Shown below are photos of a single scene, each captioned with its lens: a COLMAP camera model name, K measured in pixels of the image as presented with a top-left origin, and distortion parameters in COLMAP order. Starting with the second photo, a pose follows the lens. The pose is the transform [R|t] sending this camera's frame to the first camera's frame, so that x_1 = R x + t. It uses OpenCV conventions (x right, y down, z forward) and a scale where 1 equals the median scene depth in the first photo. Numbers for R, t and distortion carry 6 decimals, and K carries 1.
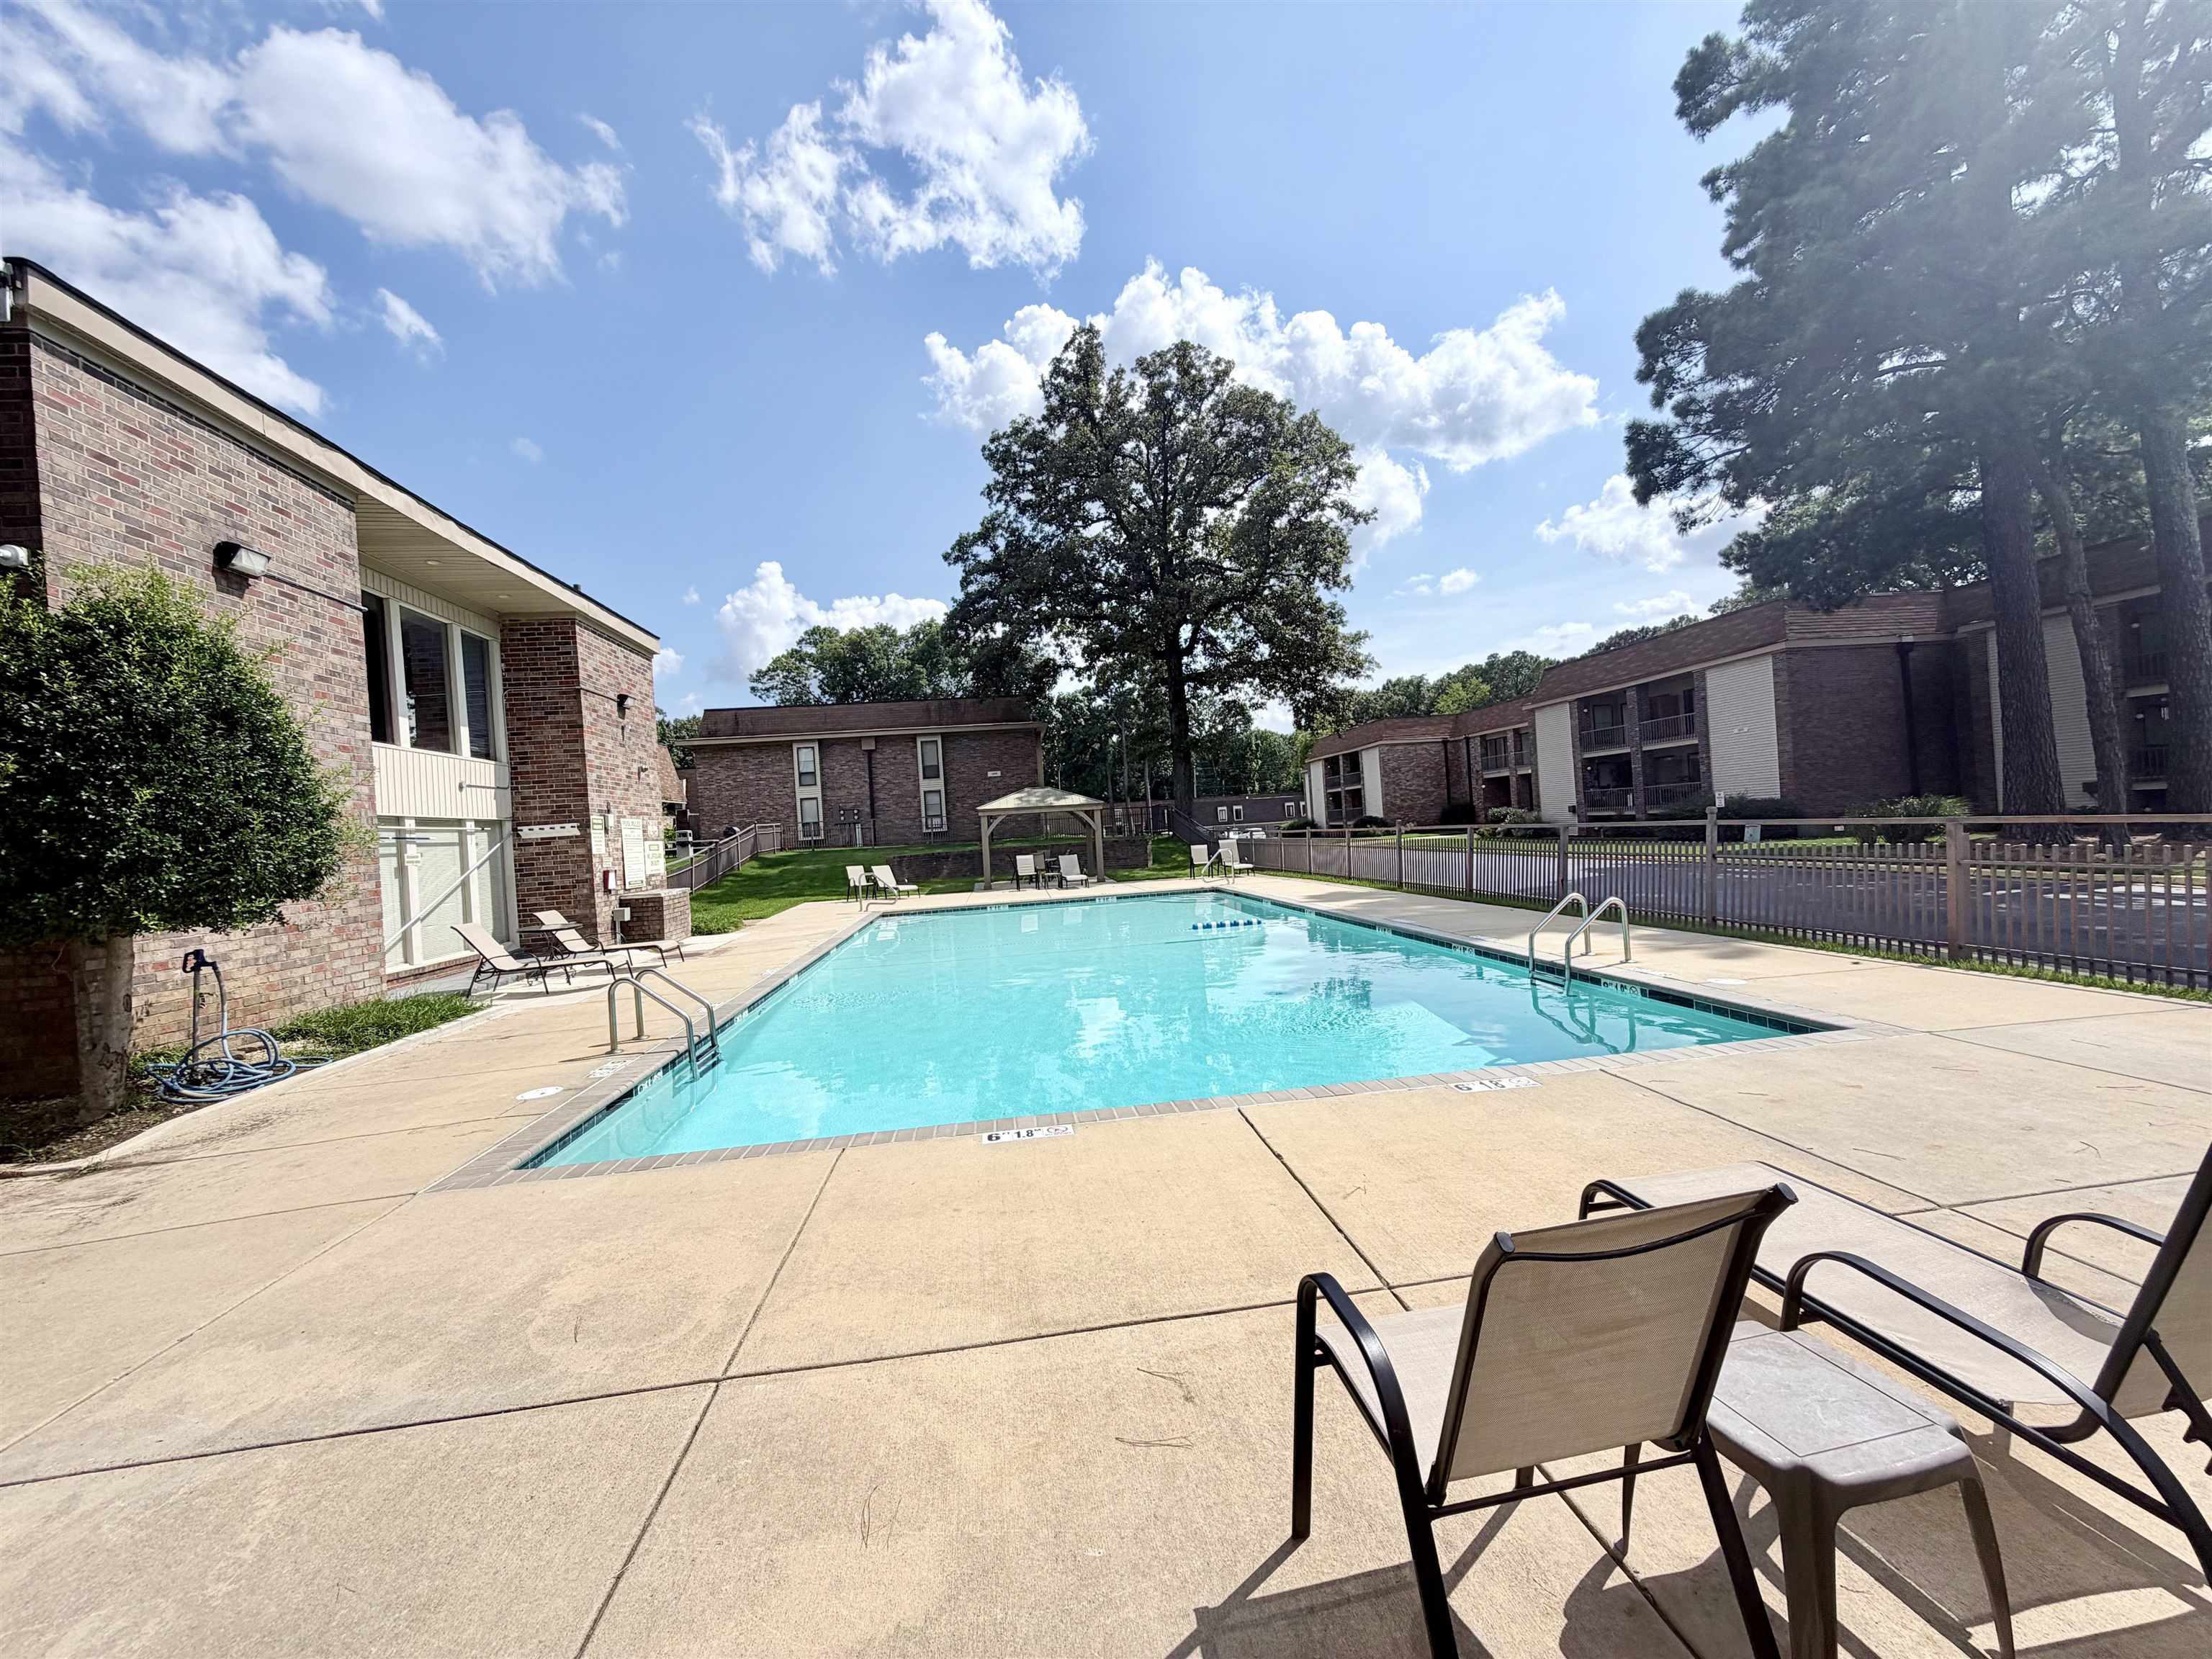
lens RADIAL K [[881.4, 0, 1106.0], [0, 881.4, 829.5], [0, 0, 1]] dist [0.001457, 0.000268]
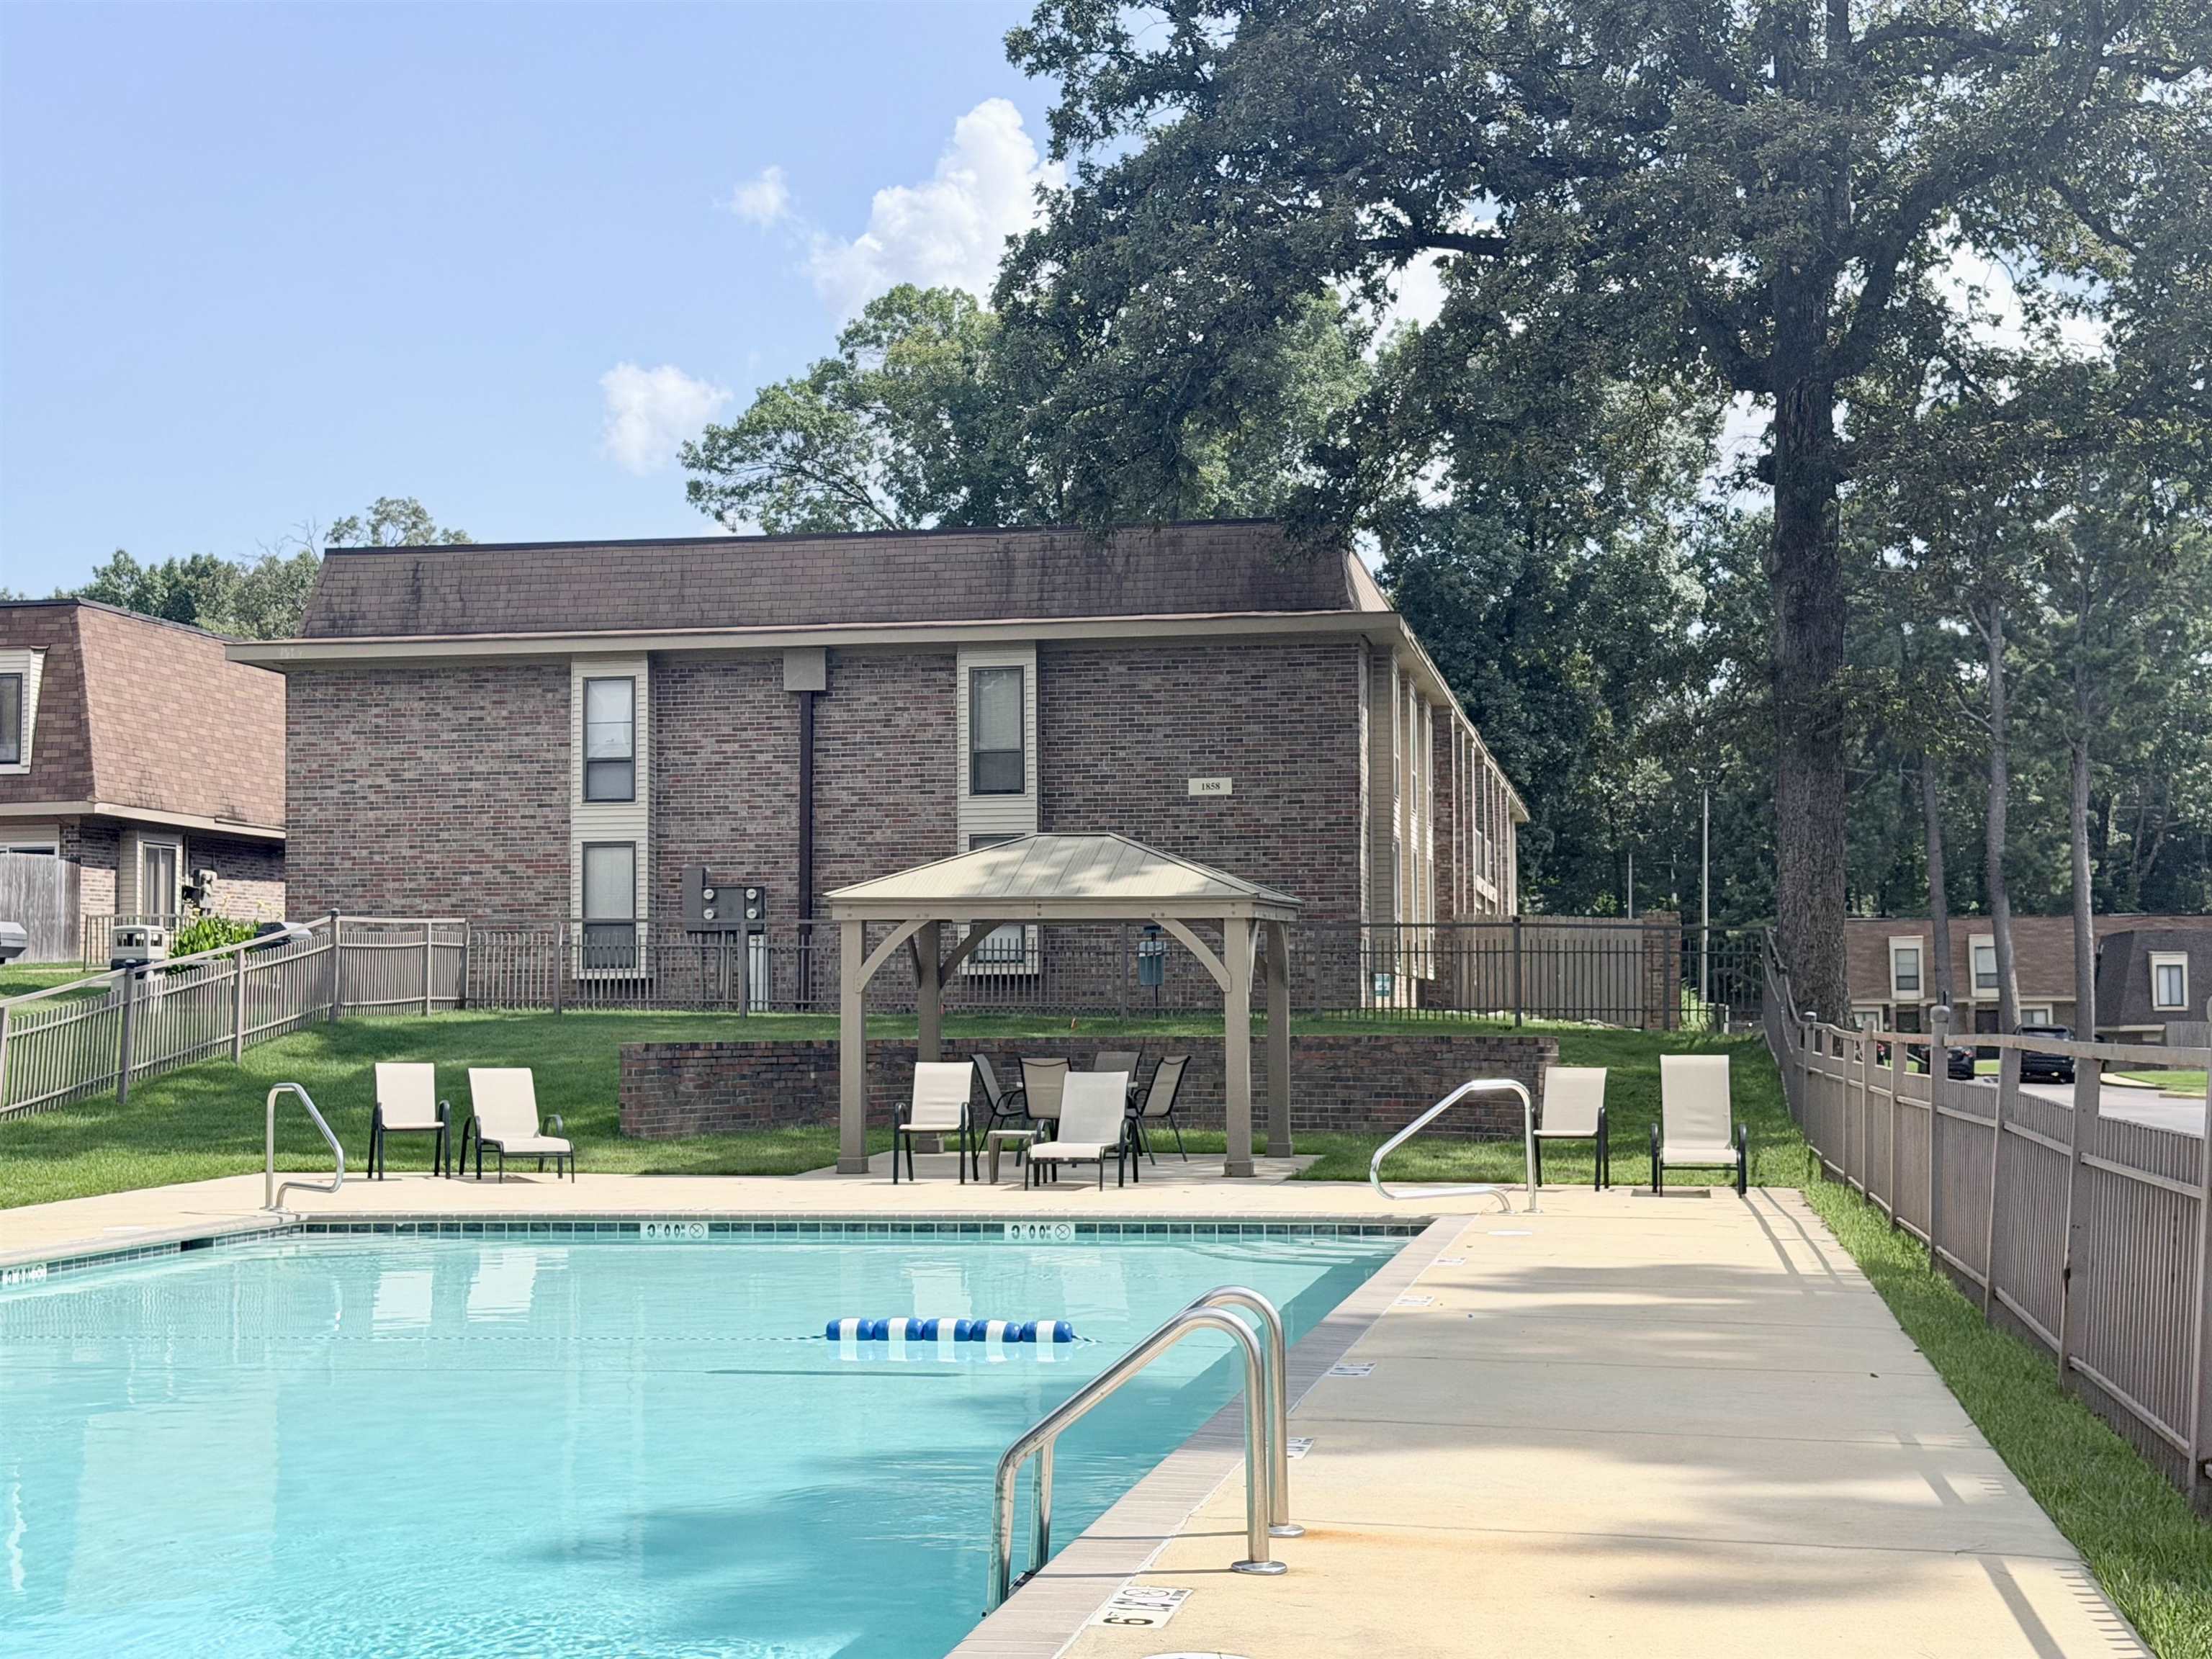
lens RADIAL K [[3095.2, 0, 1106.0], [0, 3095.2, 829.5], [0, 0, 1]] dist [0.133627, -0.001104]
pose [[0.953496, 0.040782, -0.298634, 0.161767], [-0.056106, 0.997502, -0.042915, -0.003799], [0.296138, 0.057675, 0.953402, 0.024998]]
